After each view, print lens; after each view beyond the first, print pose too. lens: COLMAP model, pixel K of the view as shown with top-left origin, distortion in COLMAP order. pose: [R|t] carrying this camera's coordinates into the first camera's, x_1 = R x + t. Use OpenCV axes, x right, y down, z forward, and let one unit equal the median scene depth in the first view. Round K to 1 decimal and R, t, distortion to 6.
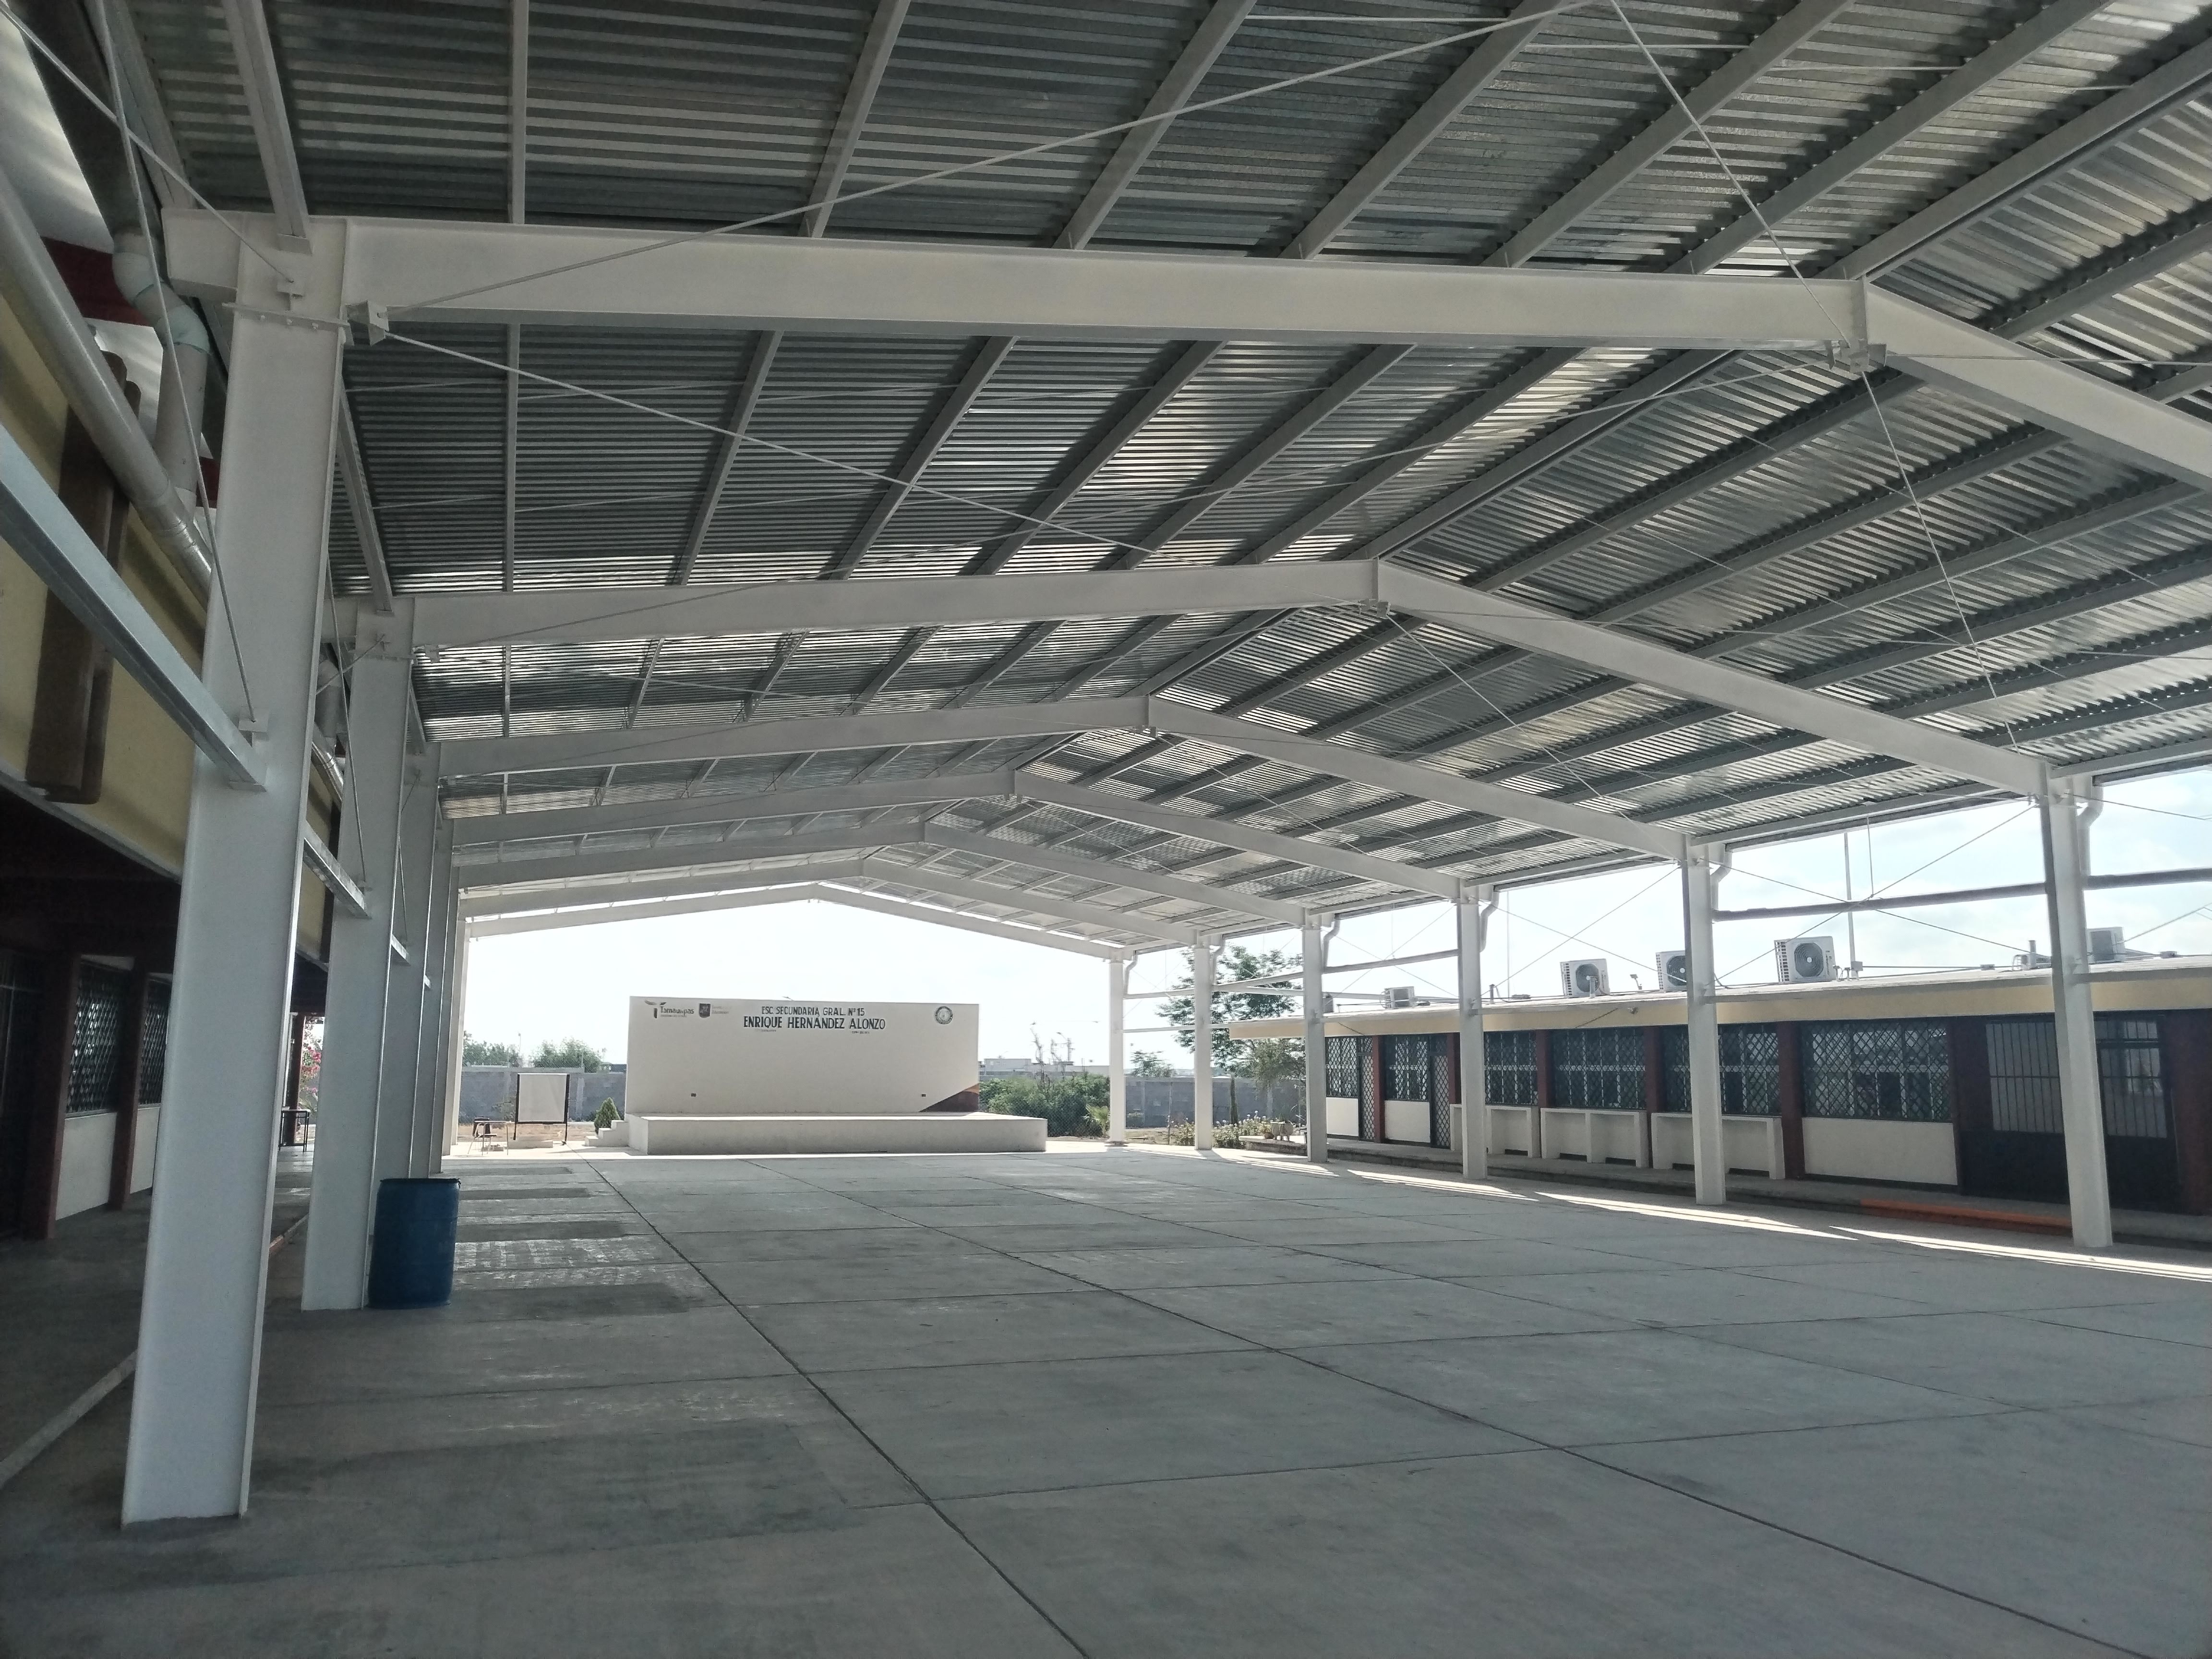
lens RADIAL K [[1607.1, 0, 1113.0], [0, 1607.1, 835.4], [0, 0, 1]] dist [0.060209, -0.061179]
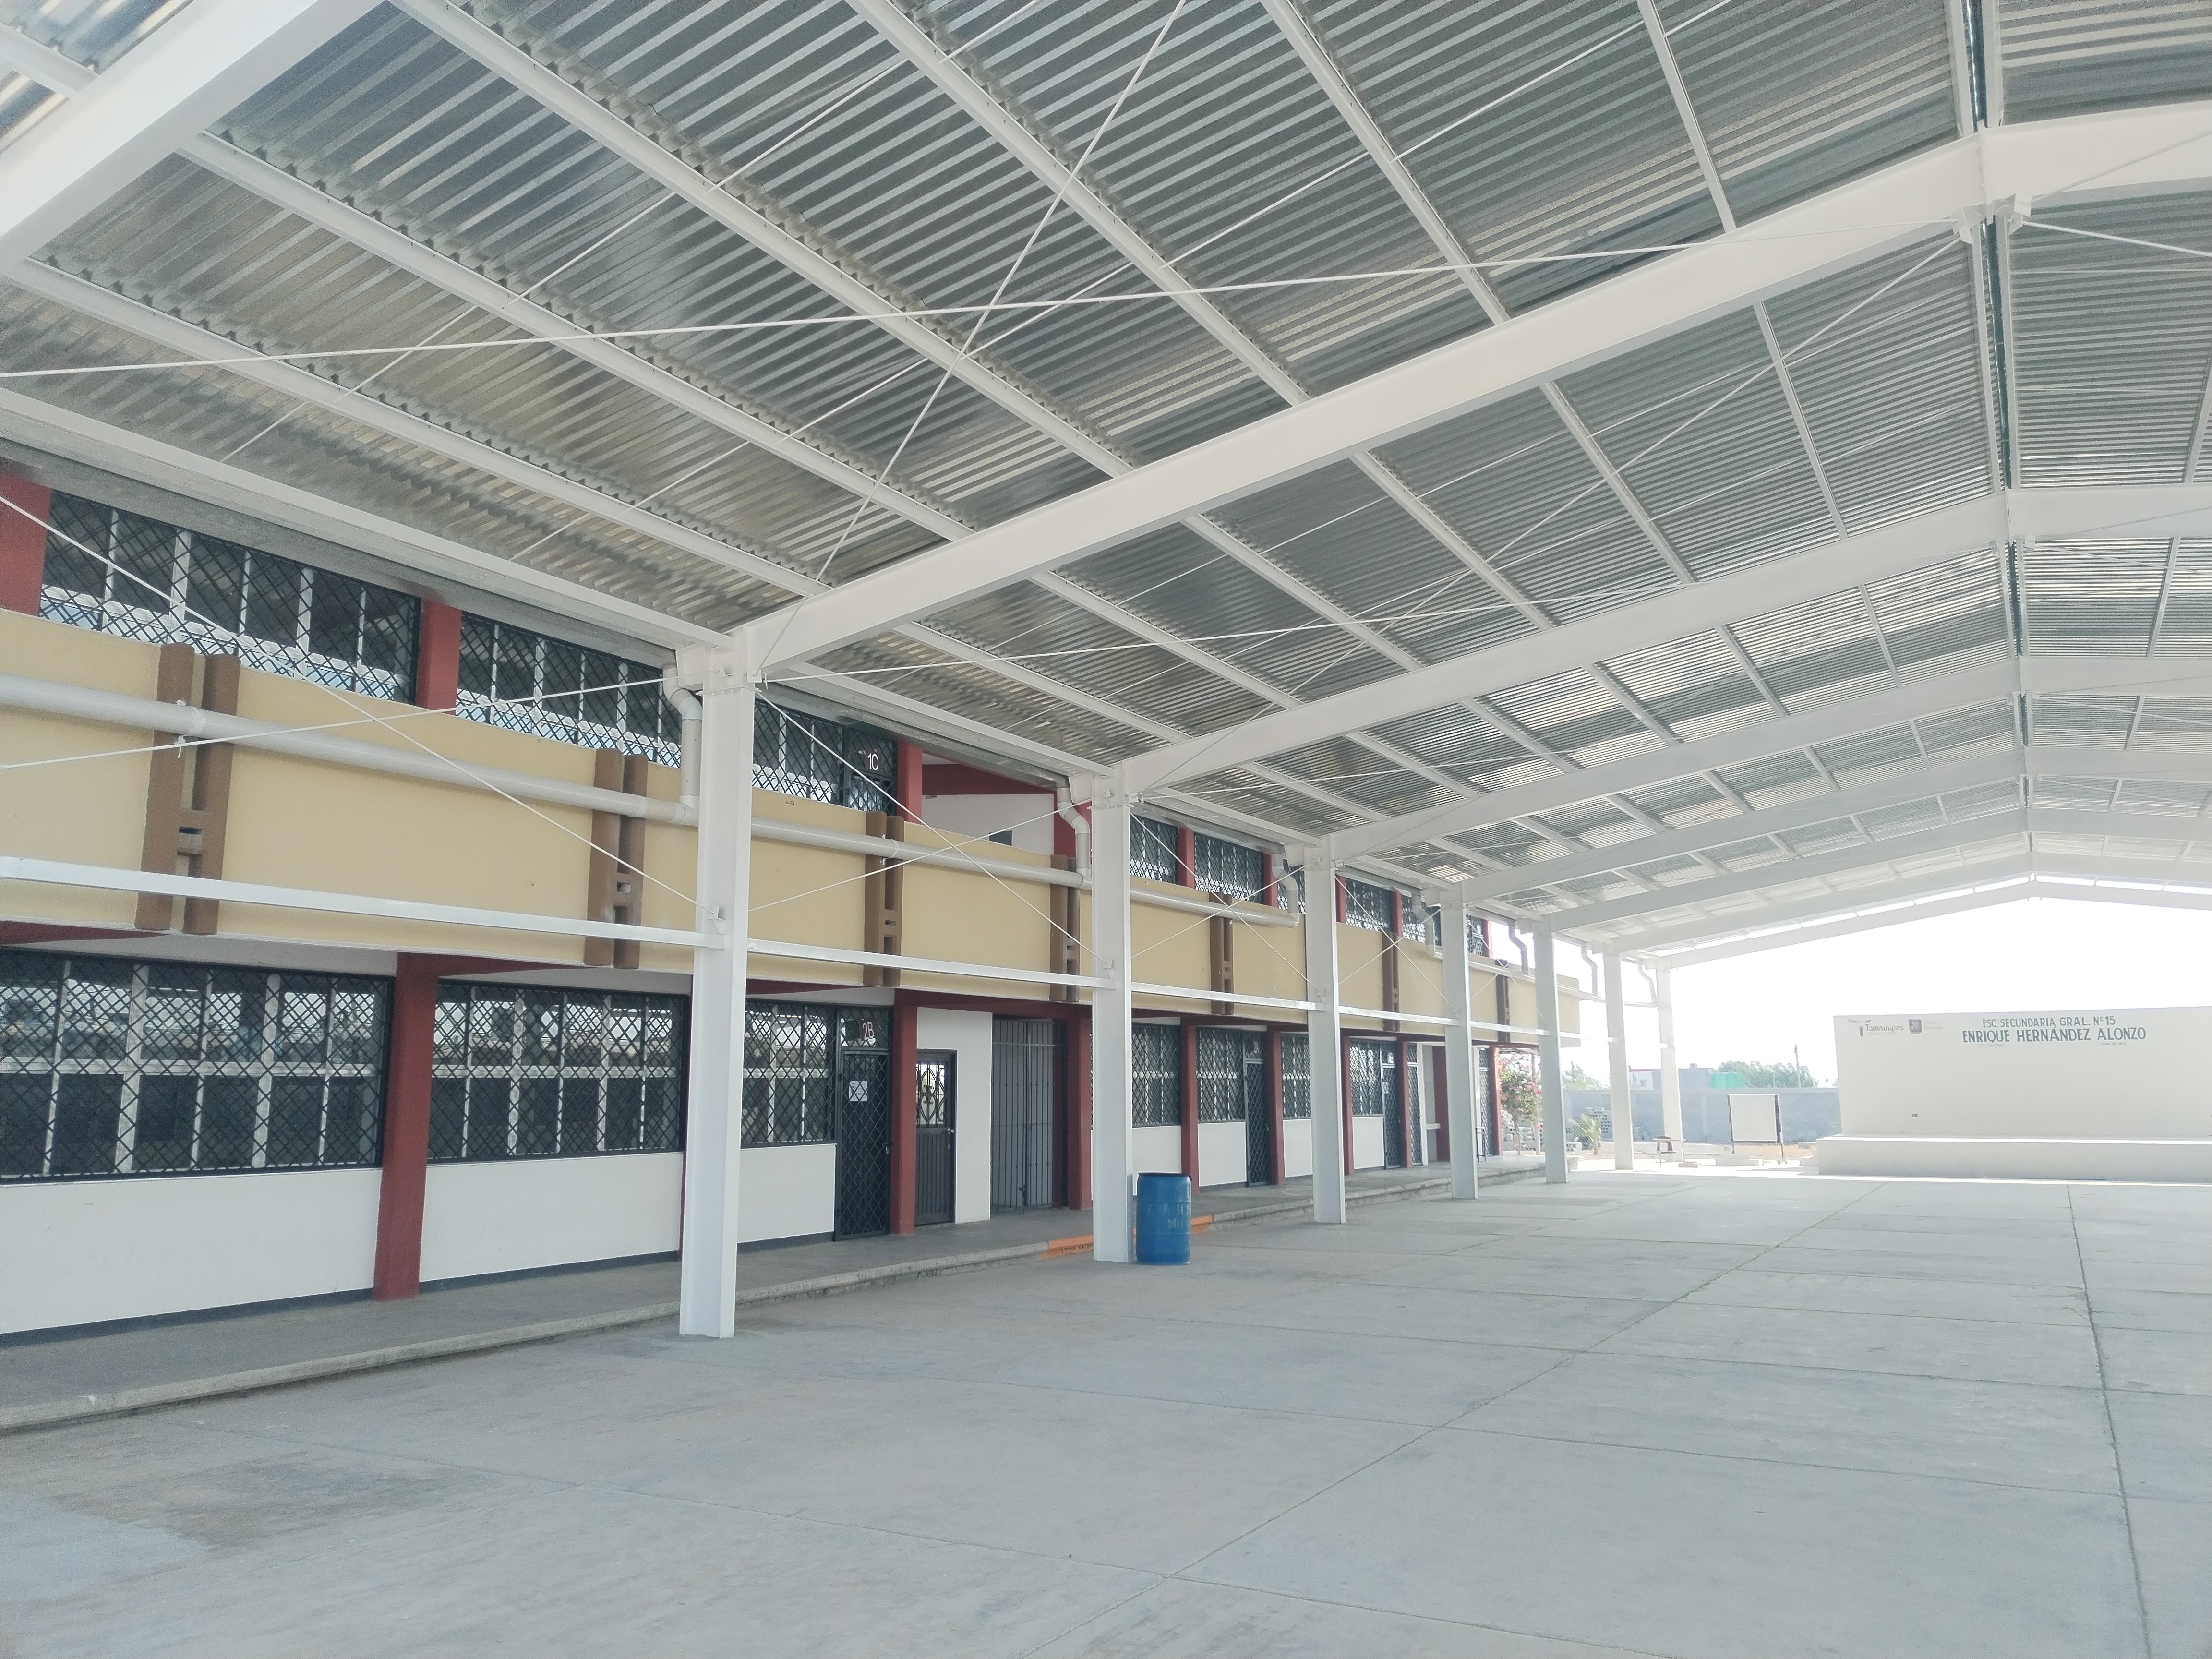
lens RADIAL K [[1607.1, 0, 1113.0], [0, 1607.1, 835.4], [0, 0, 1]] dist [0.060209, -0.061179]
pose [[0.636612, -0.135222, -0.759237, 0.187842], [0.124538, 0.989612, -0.071829, 0.006751], [0.761062, -0.048827, 0.646839, 0.022567]]
